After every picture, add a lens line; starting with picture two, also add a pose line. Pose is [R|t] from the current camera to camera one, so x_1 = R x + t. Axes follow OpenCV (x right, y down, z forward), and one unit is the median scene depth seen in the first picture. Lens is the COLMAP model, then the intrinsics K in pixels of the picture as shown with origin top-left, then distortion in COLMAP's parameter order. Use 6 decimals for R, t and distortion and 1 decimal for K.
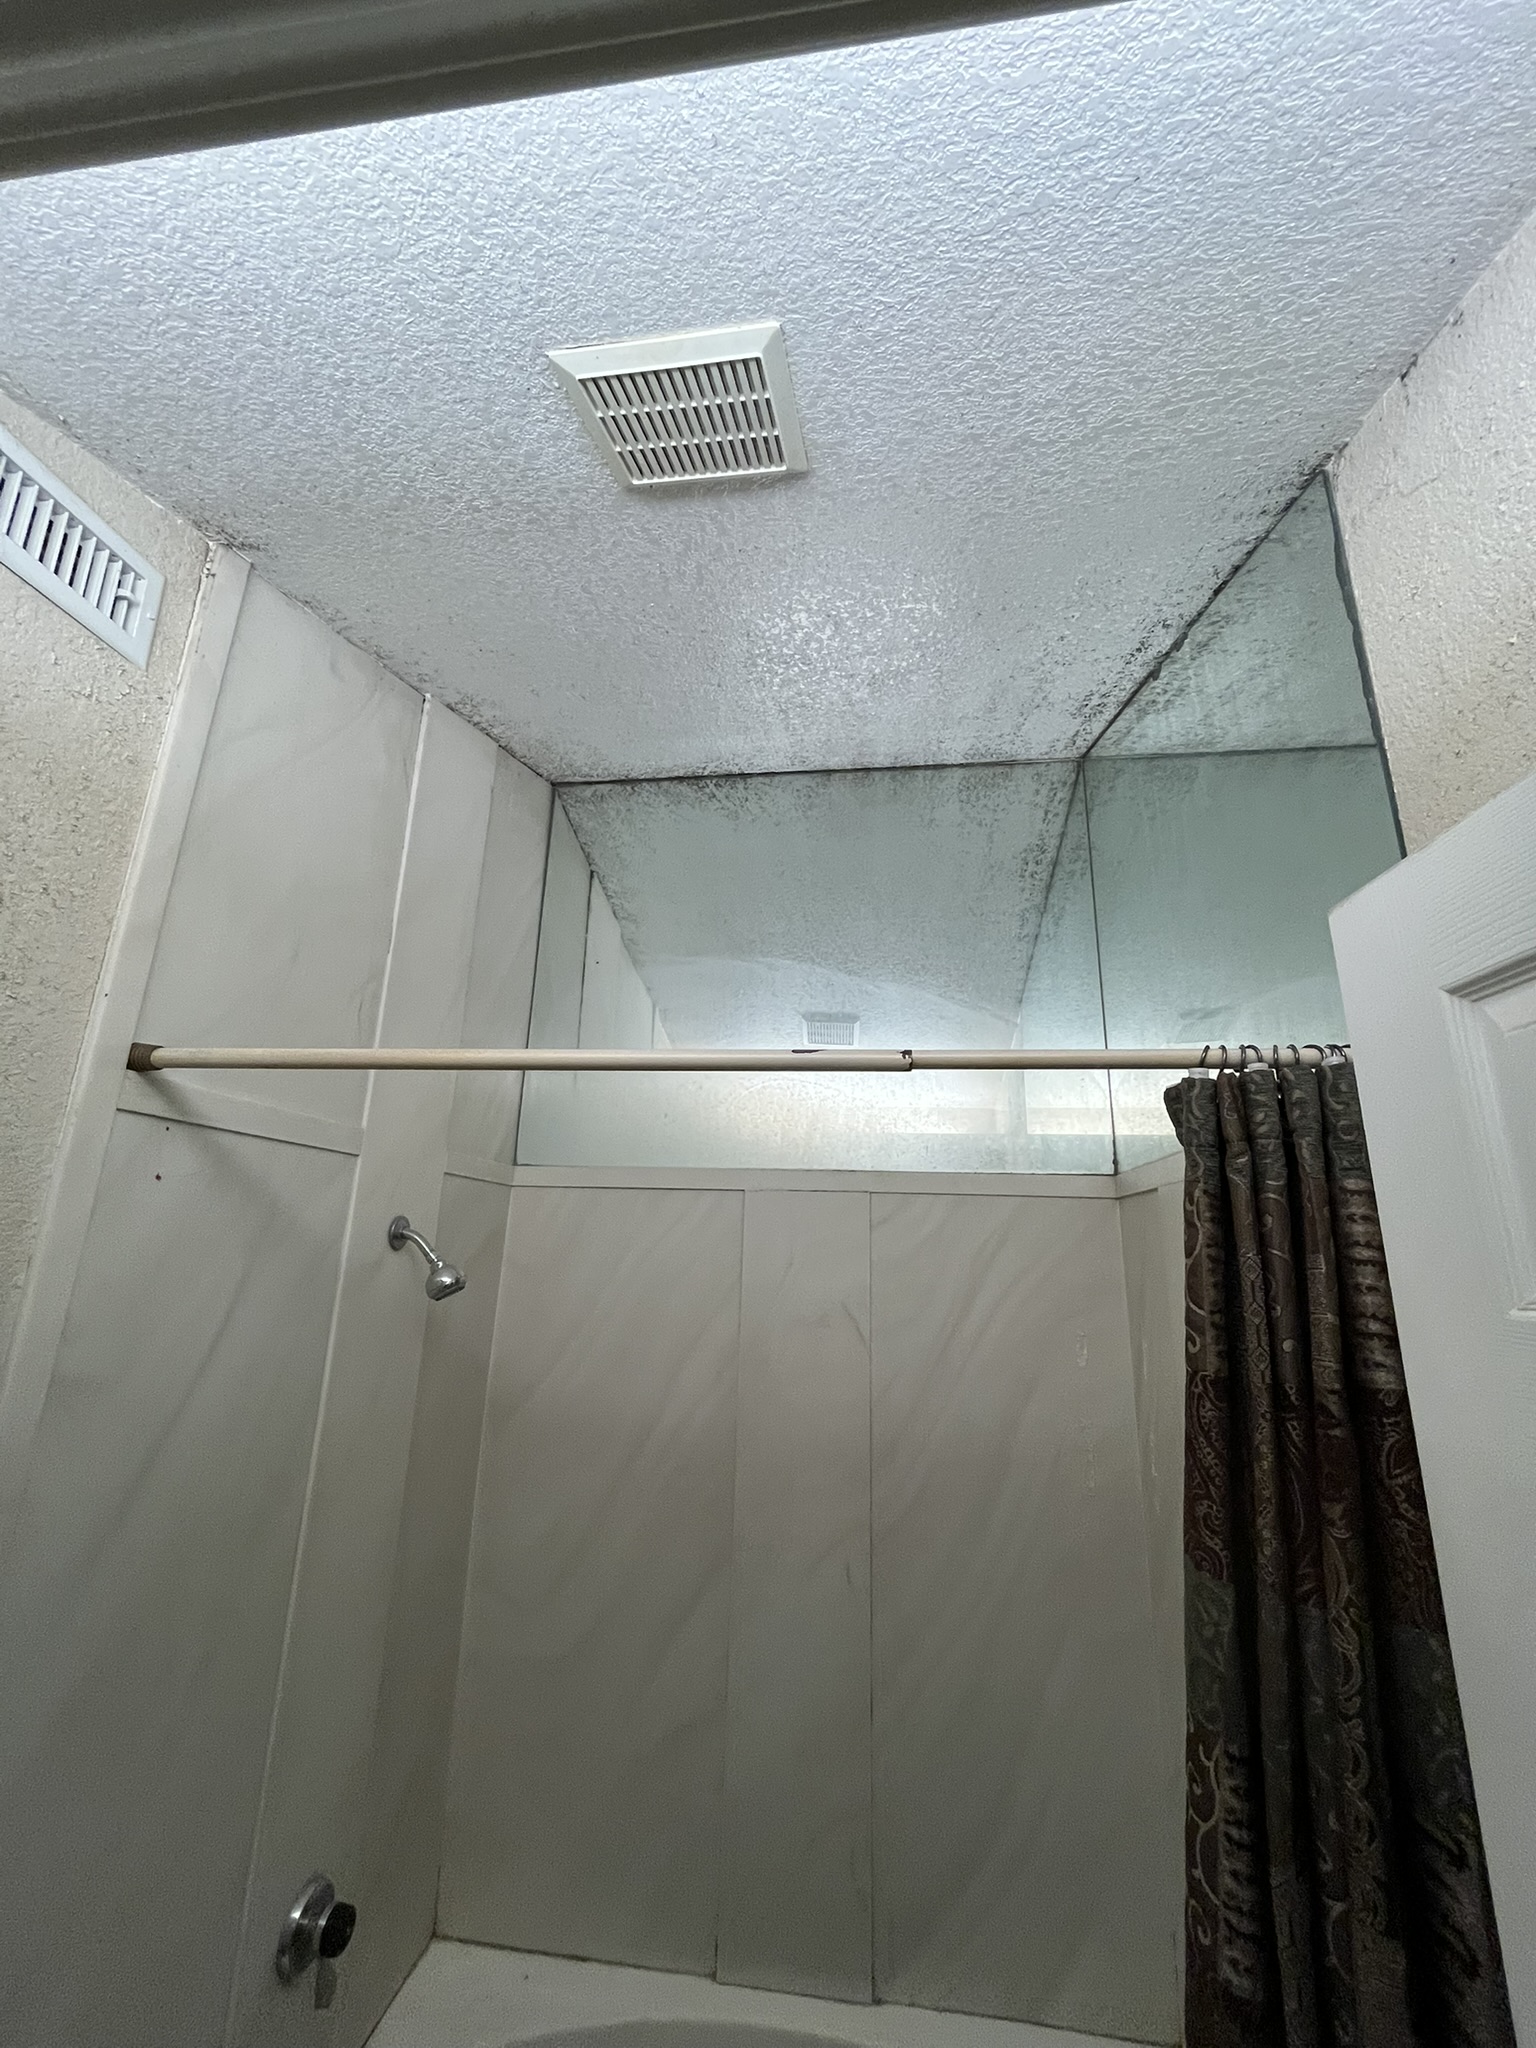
lens RADIAL K [[829.2, 0, 767.3], [0, 829.2, 1022.8], [0, 0, 1]] dist [-0.002496, -0.000066]
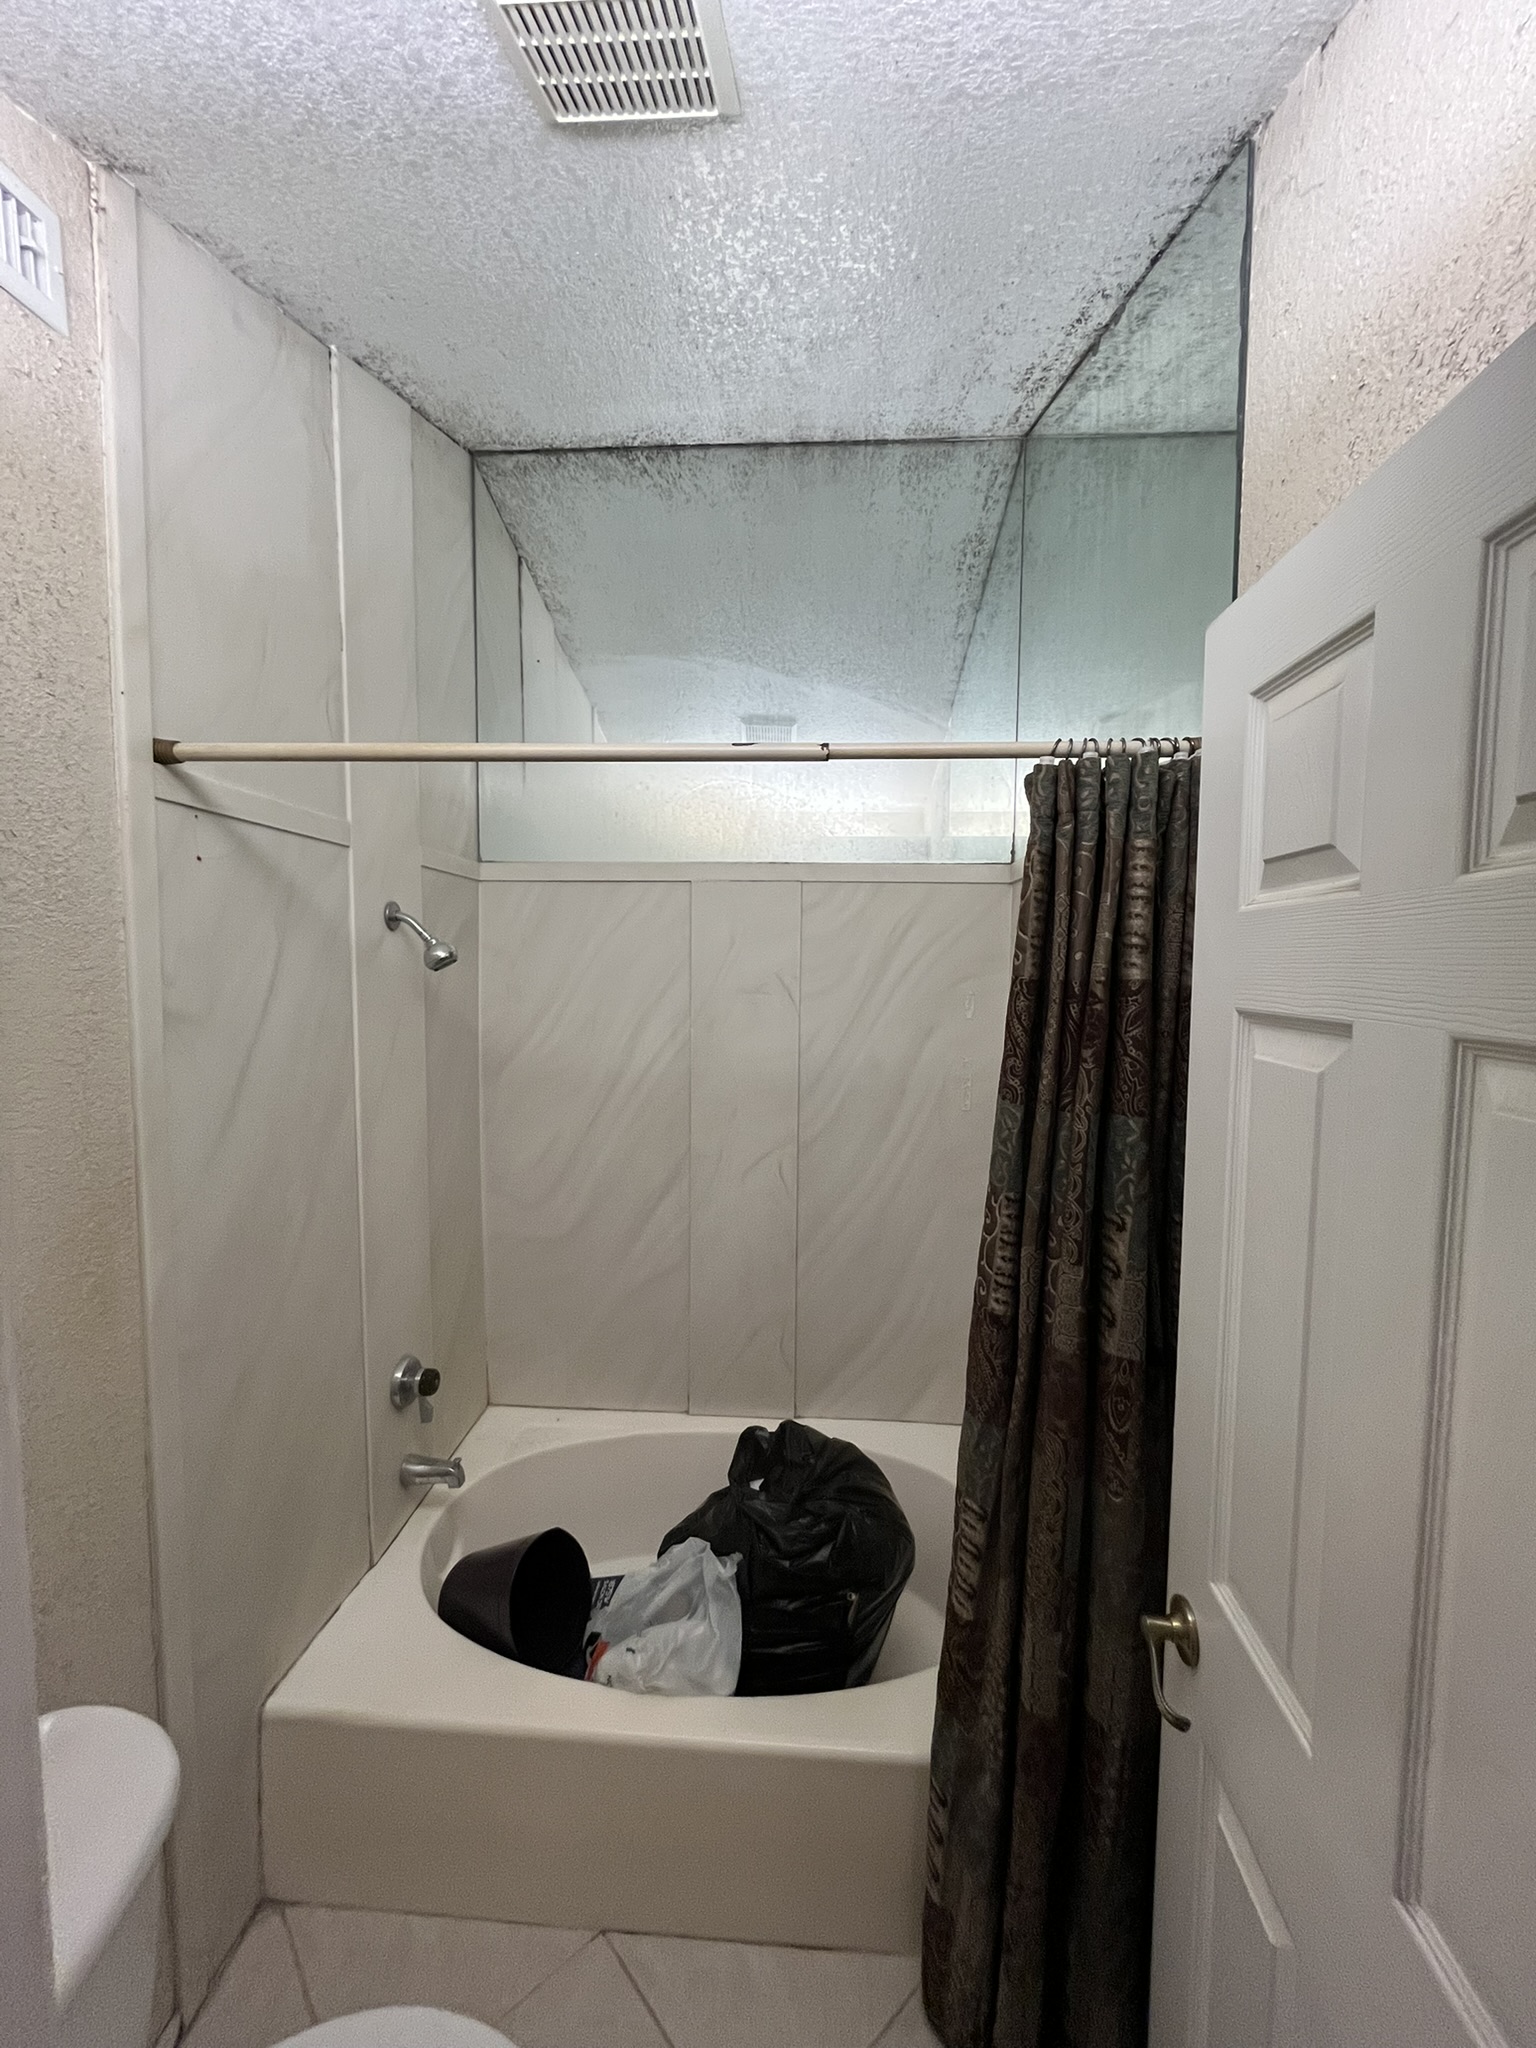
lens RADIAL K [[829.2, 0, 769.8], [0, 829.2, 1022.1], [0, 0, 1]] dist [-0.002496, -0.000066]
pose [[0.997200, -0.023761, 0.070910, -0.008481], [-0.001226, 0.942863, 0.333179, 0.009730], [-0.074775, -0.332333, 0.940193, -0.210043]]
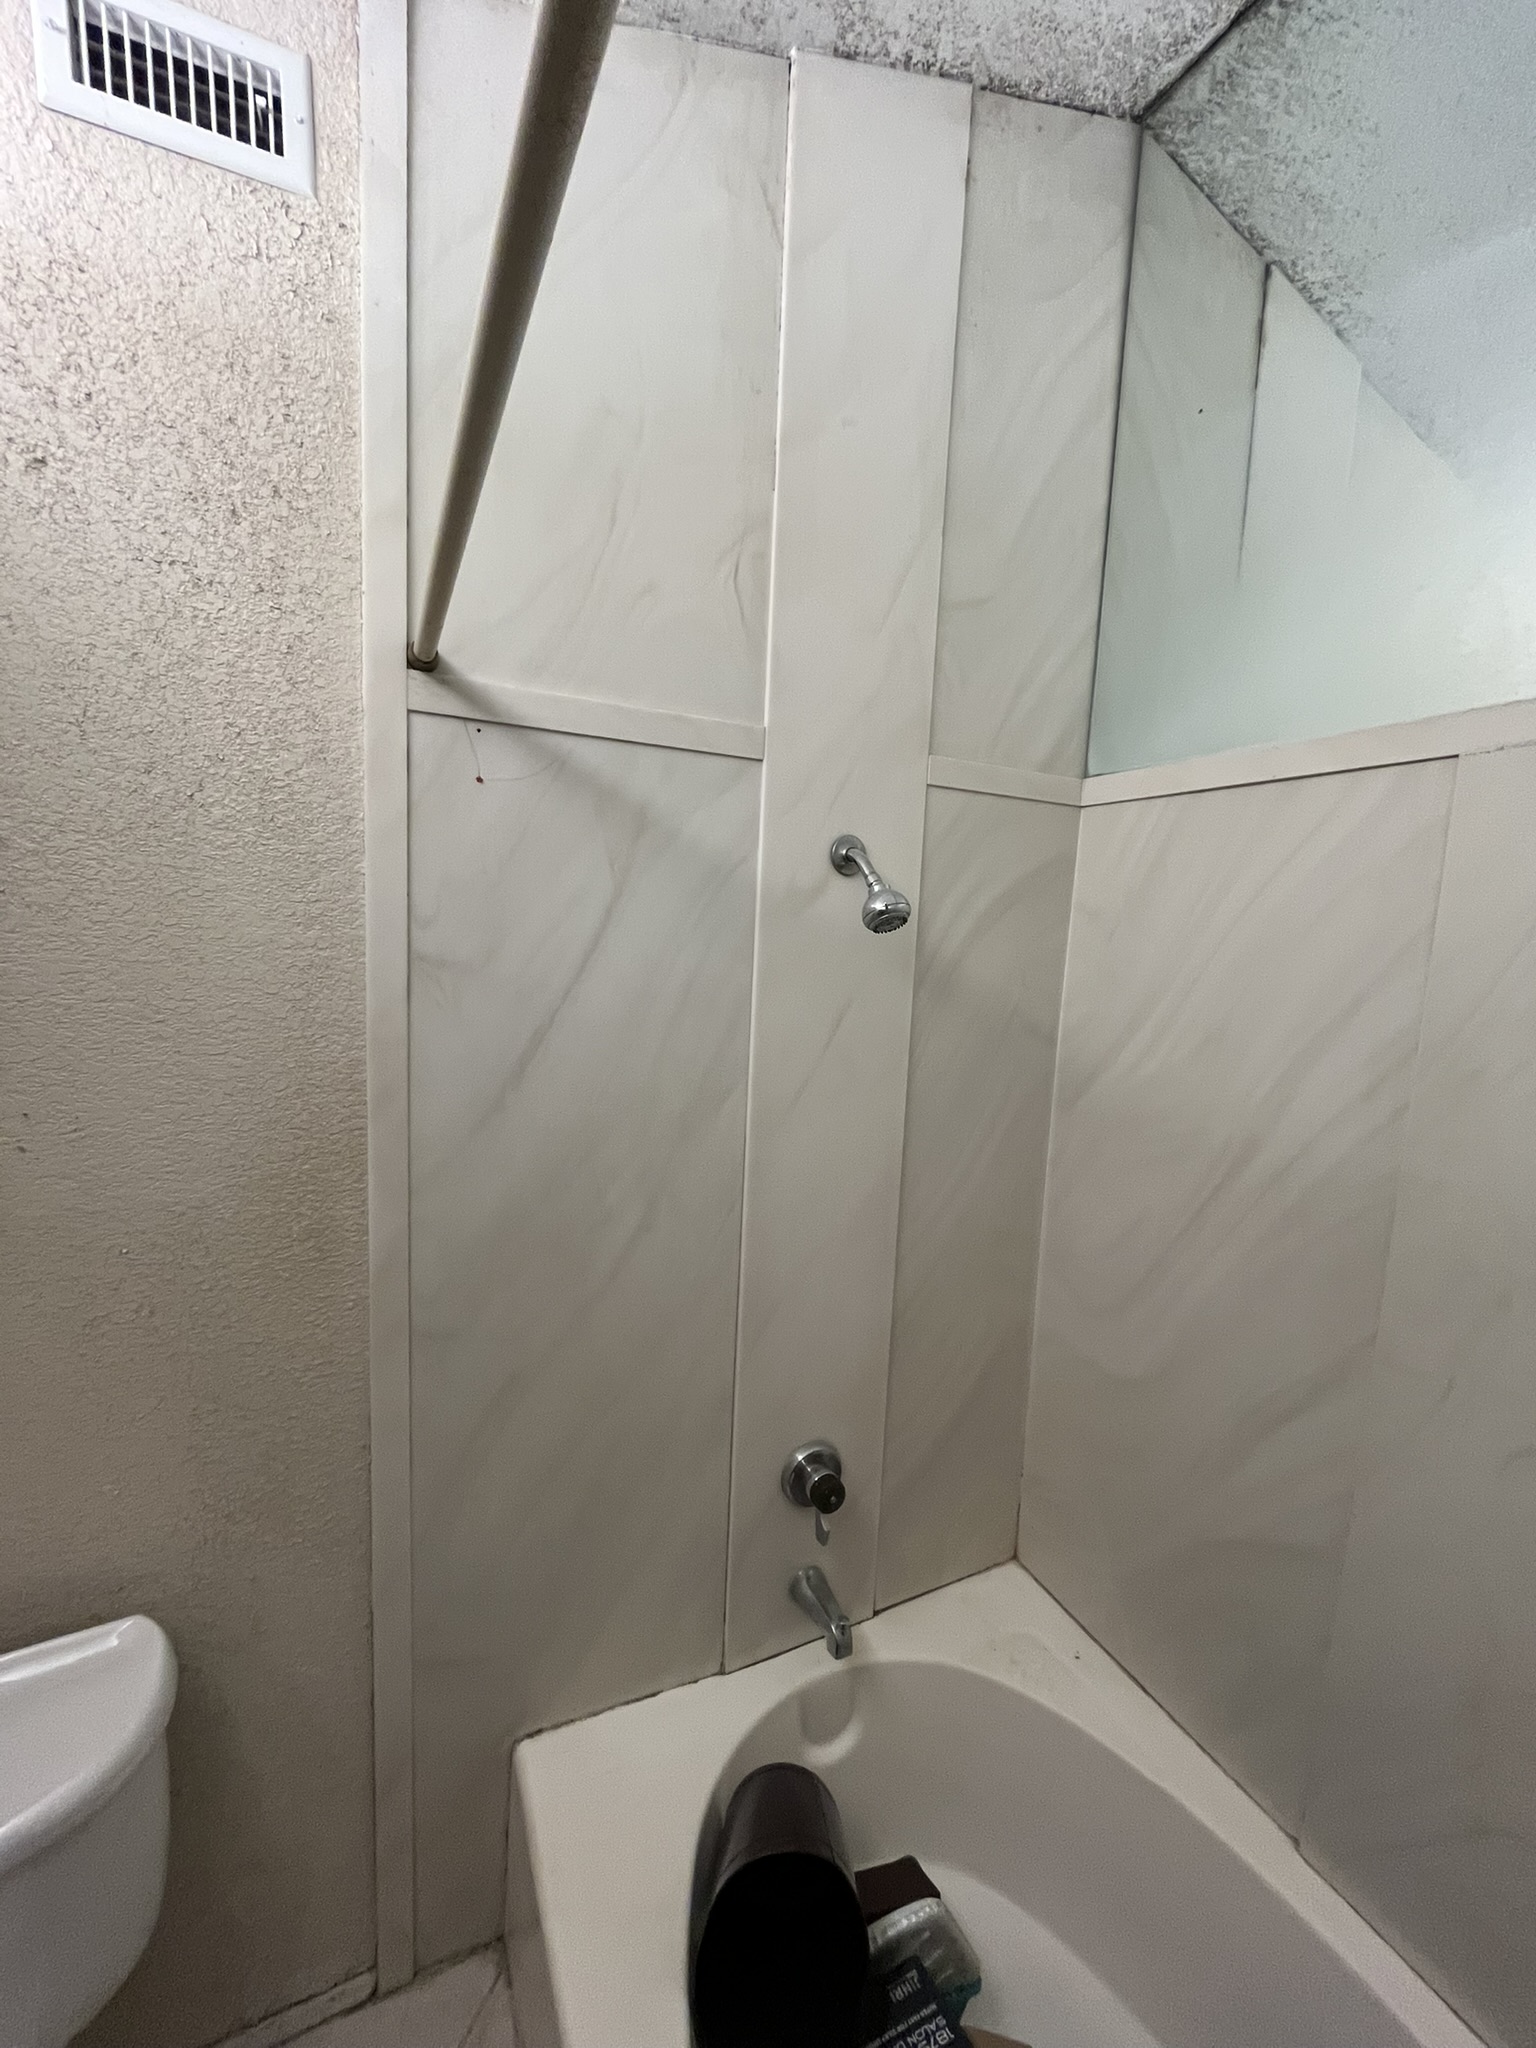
lens RADIAL K [[829.2, 0, 766.2], [0, 829.2, 1019.9], [0, 0, 1]] dist [-0.002496, -0.000066]
pose [[0.544381, 0.097770, -0.833121, 0.273807], [0.191122, 0.952606, 0.236675, 0.243105], [0.816775, -0.288069, 0.499894, 0.575054]]
